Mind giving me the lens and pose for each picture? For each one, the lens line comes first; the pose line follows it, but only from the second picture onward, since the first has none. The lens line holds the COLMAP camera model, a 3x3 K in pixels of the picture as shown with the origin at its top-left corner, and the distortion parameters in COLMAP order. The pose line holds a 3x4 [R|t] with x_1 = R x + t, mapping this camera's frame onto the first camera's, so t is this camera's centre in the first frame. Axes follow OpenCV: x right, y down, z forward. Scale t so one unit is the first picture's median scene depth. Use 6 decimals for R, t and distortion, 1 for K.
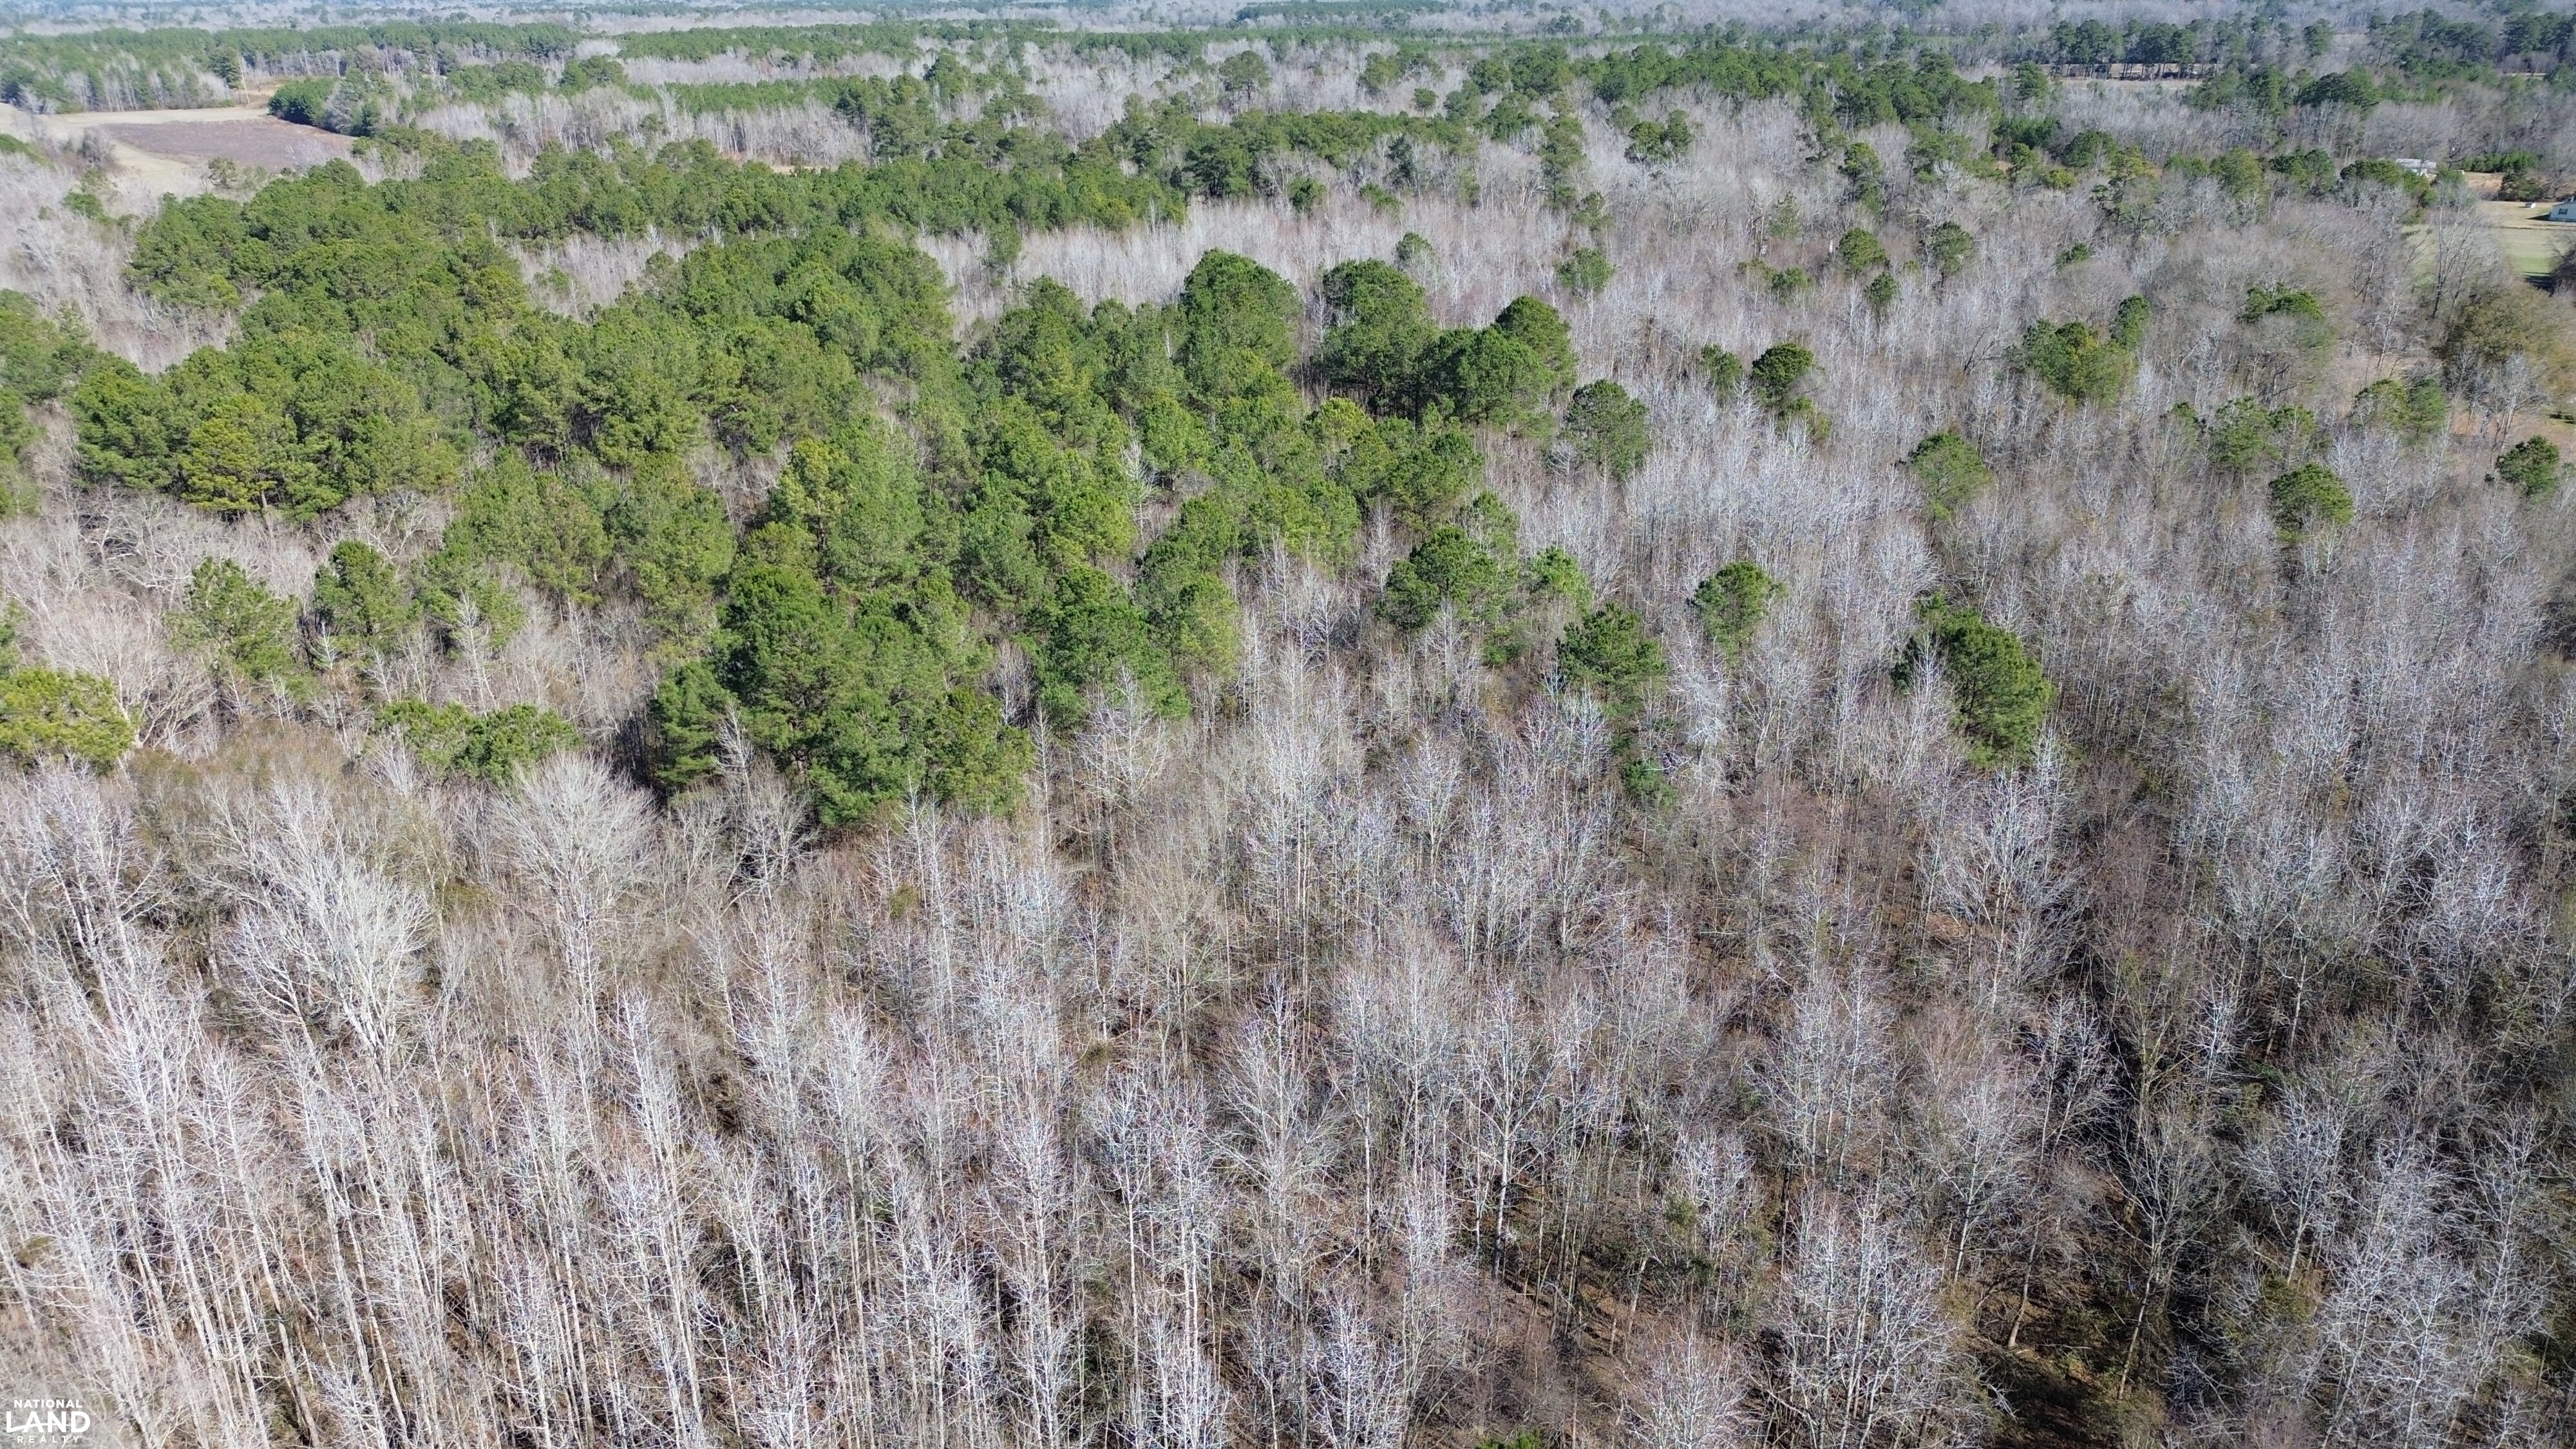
lens RADIAL K [[1800.4, 0, 1288.0], [0, 1800.4, 724.5], [0, 0, 1]] dist [0.074335, -0.066843]
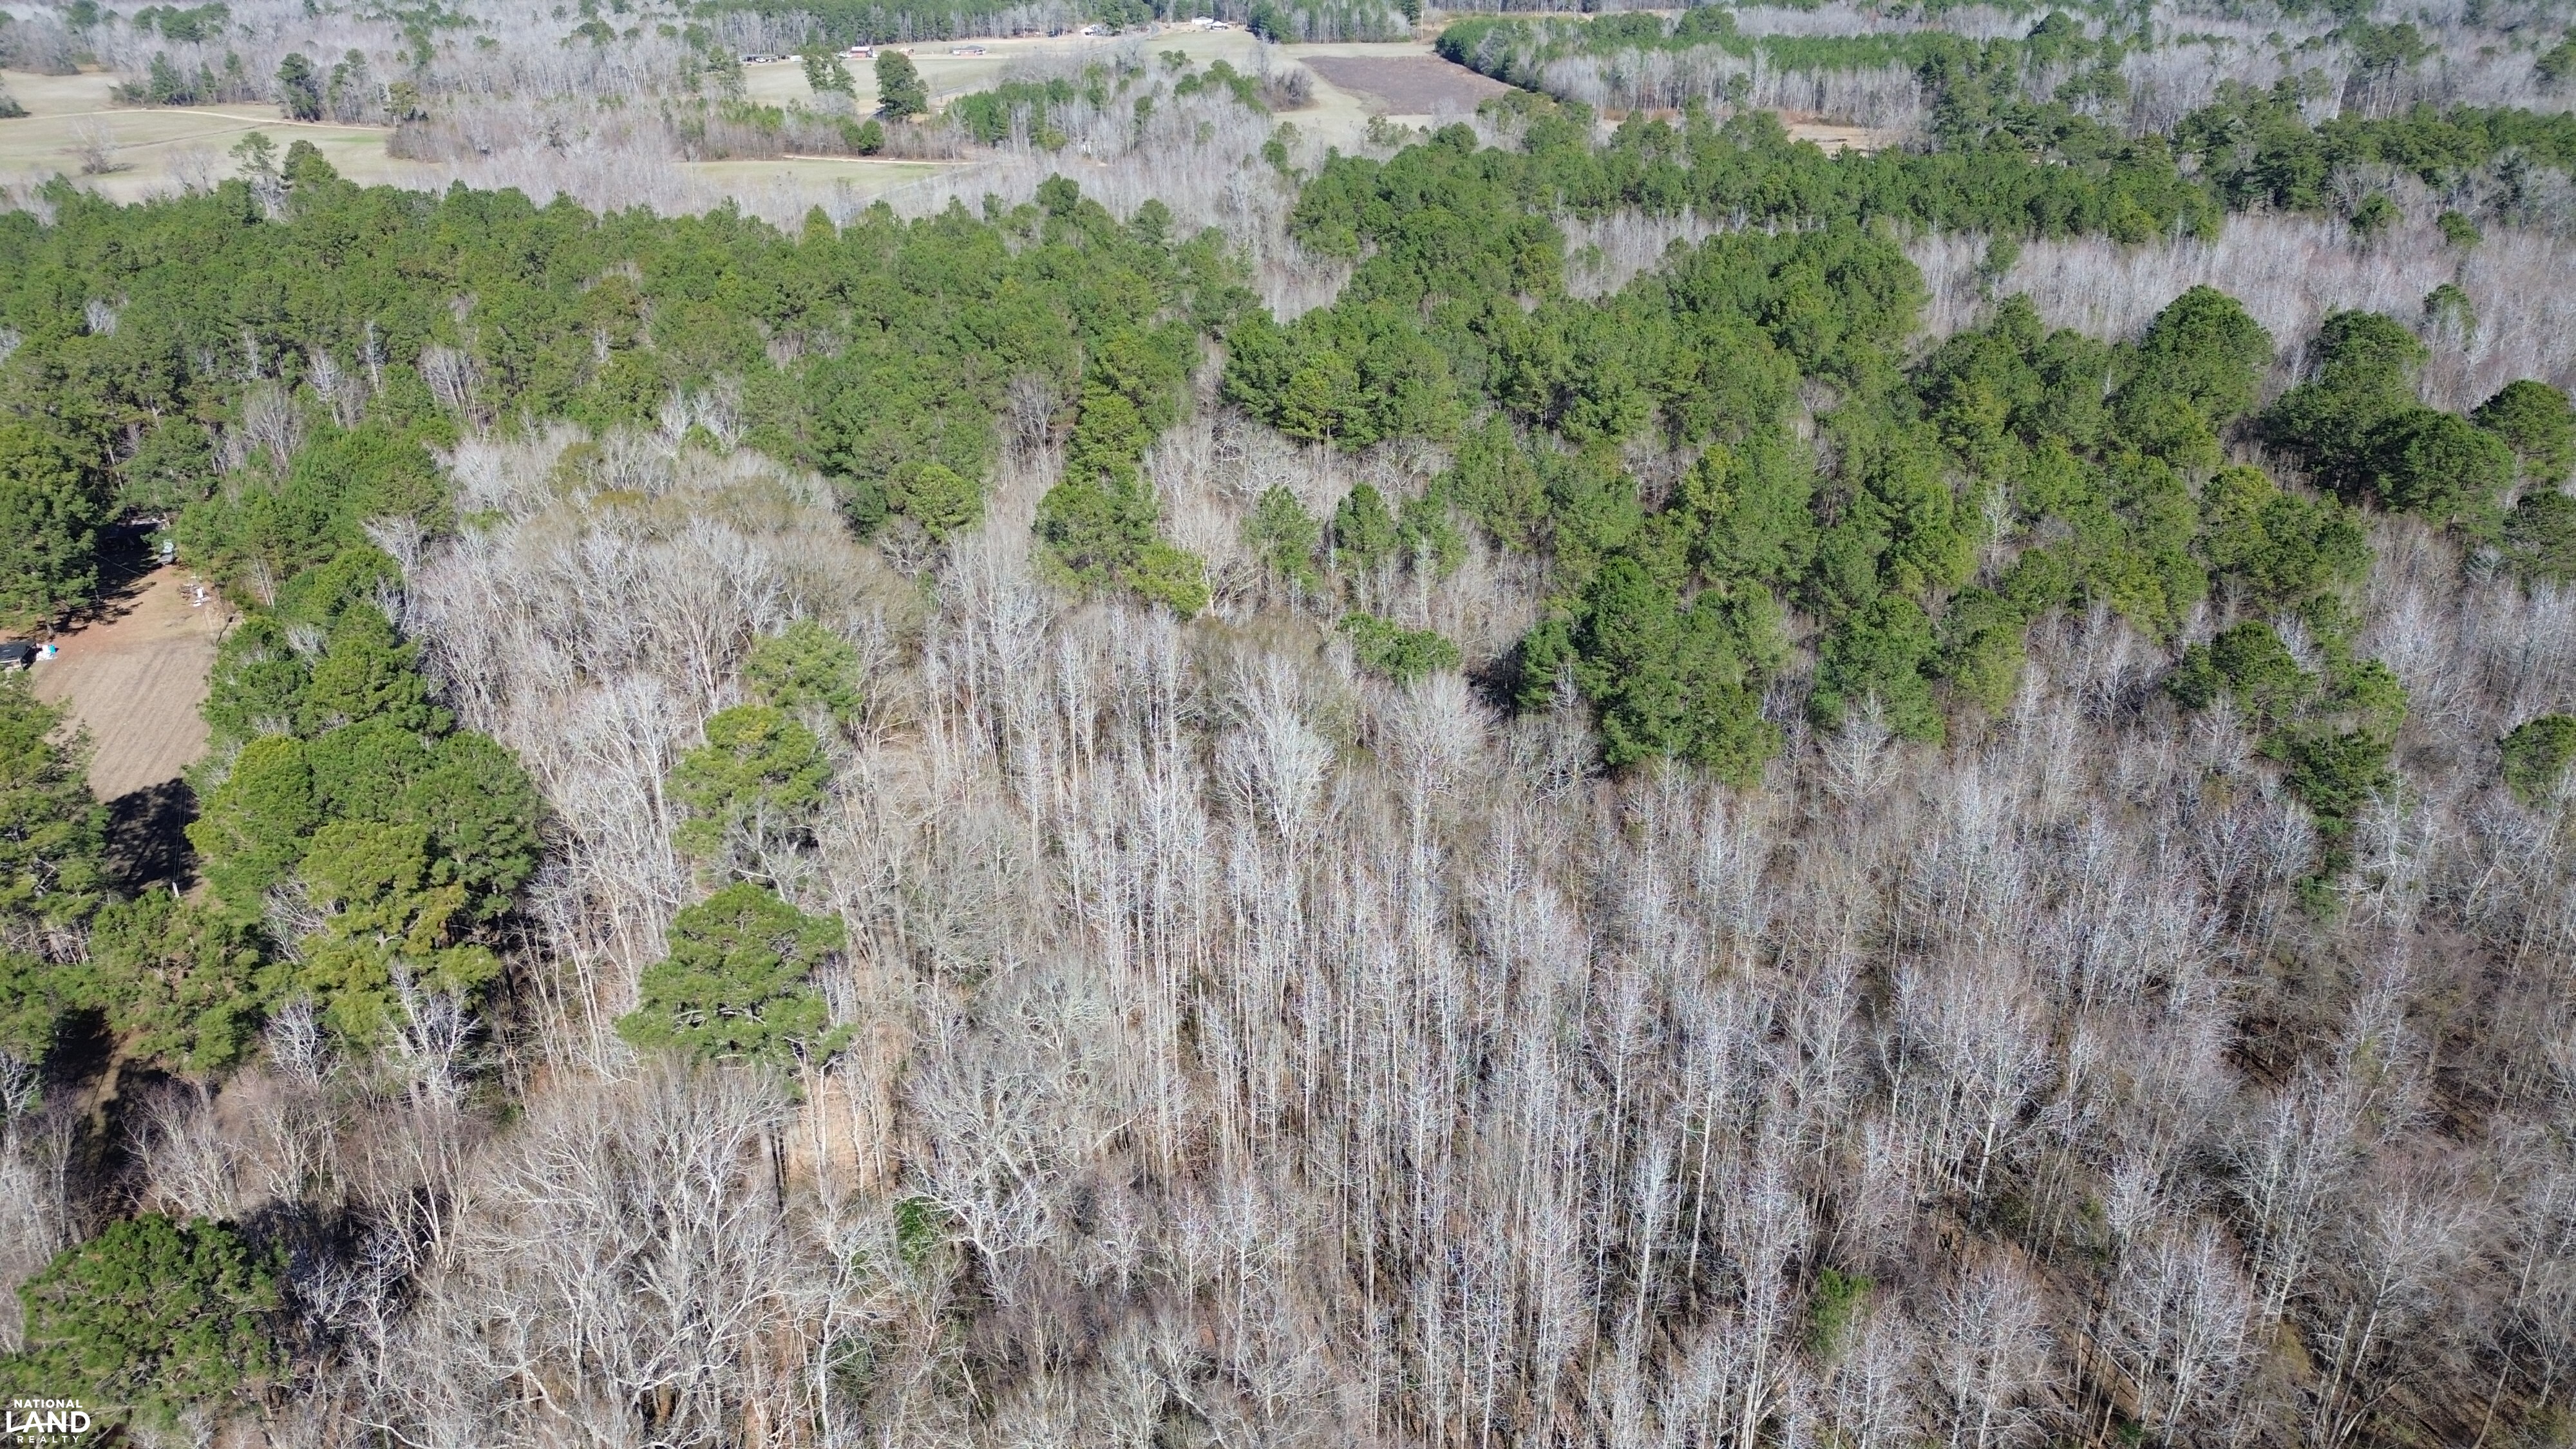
lens RADIAL K [[1800.4, 0, 1288.0], [0, 1800.4, 724.5], [0, 0, 1]] dist [0.074335, -0.066843]
pose [[0.844225, 0.216988, -0.490102, 0.107784], [-0.198699, 0.975936, 0.089818, -0.024914], [0.497797, 0.021556, 0.867025, -0.152454]]
